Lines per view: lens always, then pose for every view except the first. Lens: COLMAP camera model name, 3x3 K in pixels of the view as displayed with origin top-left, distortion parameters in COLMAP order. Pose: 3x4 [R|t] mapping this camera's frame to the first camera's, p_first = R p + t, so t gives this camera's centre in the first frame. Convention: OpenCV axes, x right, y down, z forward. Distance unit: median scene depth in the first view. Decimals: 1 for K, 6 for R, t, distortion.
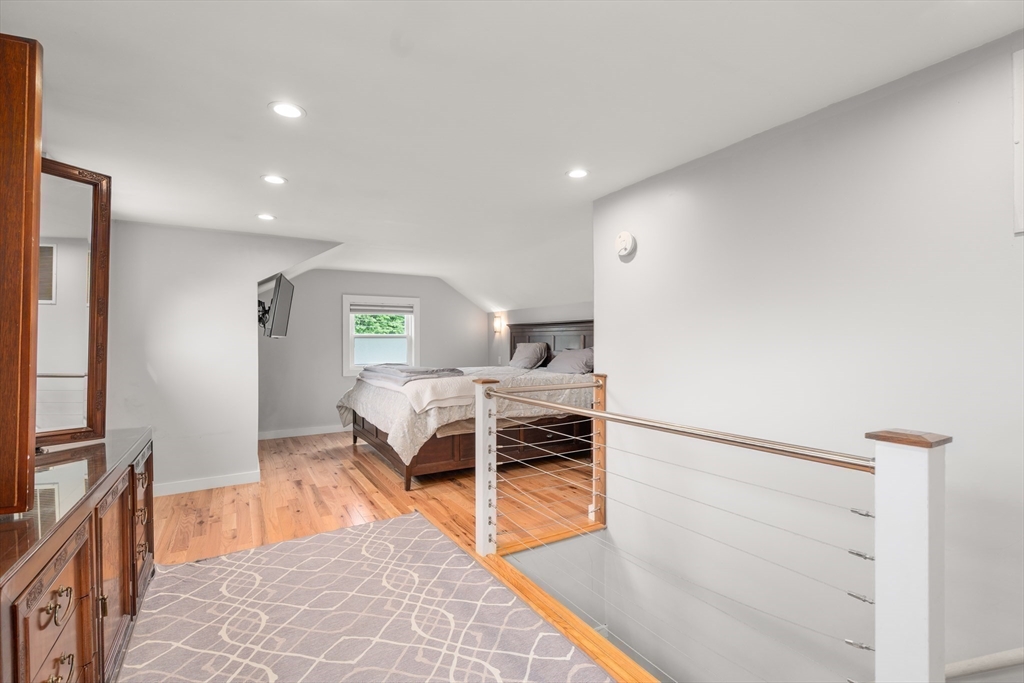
lens RADIAL K [[465.4, 0, 511.9], [0, 465.4, 339.0], [0, 0, 1]] dist [-0.004186, 0.000533]
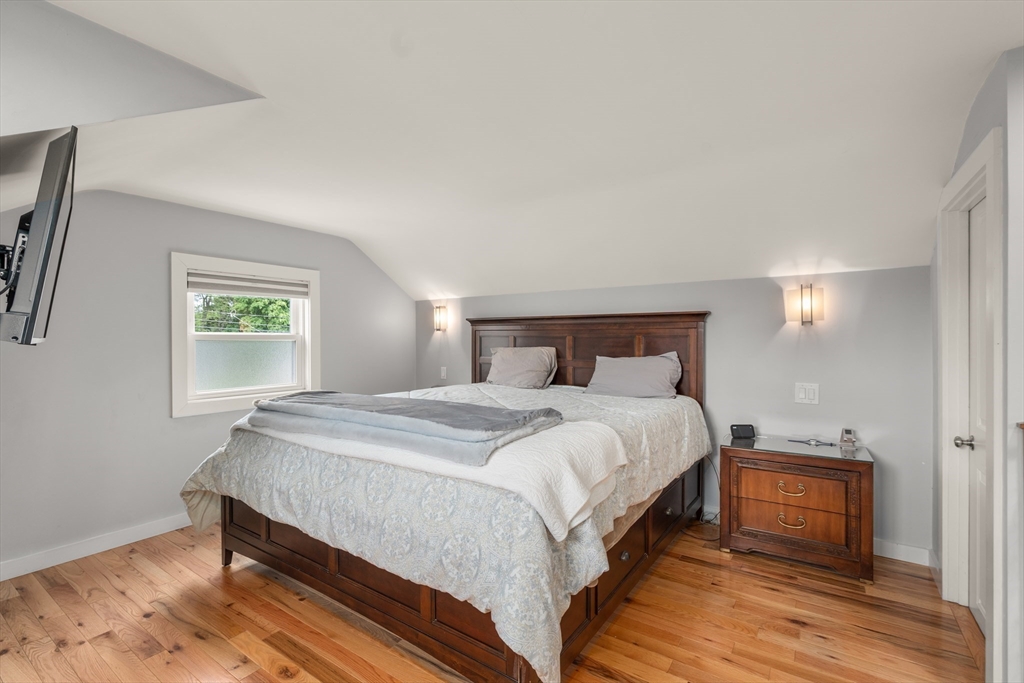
lens RADIAL K [[465.4, 0, 509.8], [0, 465.4, 342.5], [0, 0, 1]] dist [-0.004186, 0.000533]
pose [[0.910077, -0.005273, 0.414405, -0.256749], [0.001864, 0.999961, 0.008630, -0.003943], [-0.414435, -0.007082, 0.910051, 0.434342]]
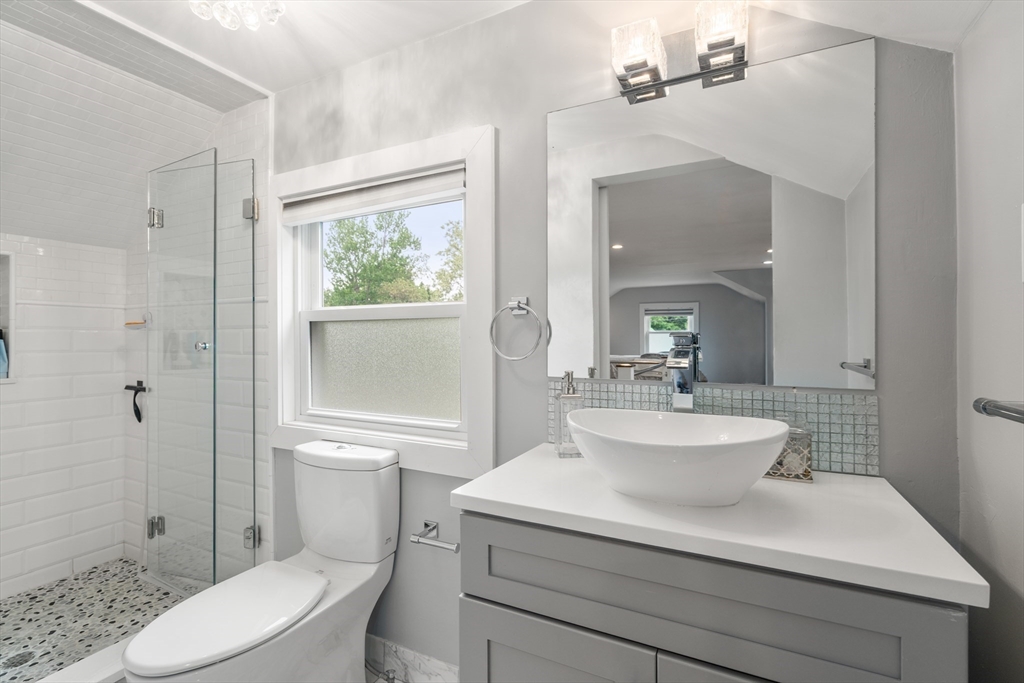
lens RADIAL K [[465.4, 0, 511.9], [0, 465.4, 335.9], [0, 0, 1]] dist [-0.004186, 0.000533]
pose [[0.532301, 0.009372, -0.846503, 0.717499], [-0.006728, 0.999954, 0.006841, -0.000039], [0.846528, 0.002054, 0.532340, -0.146207]]
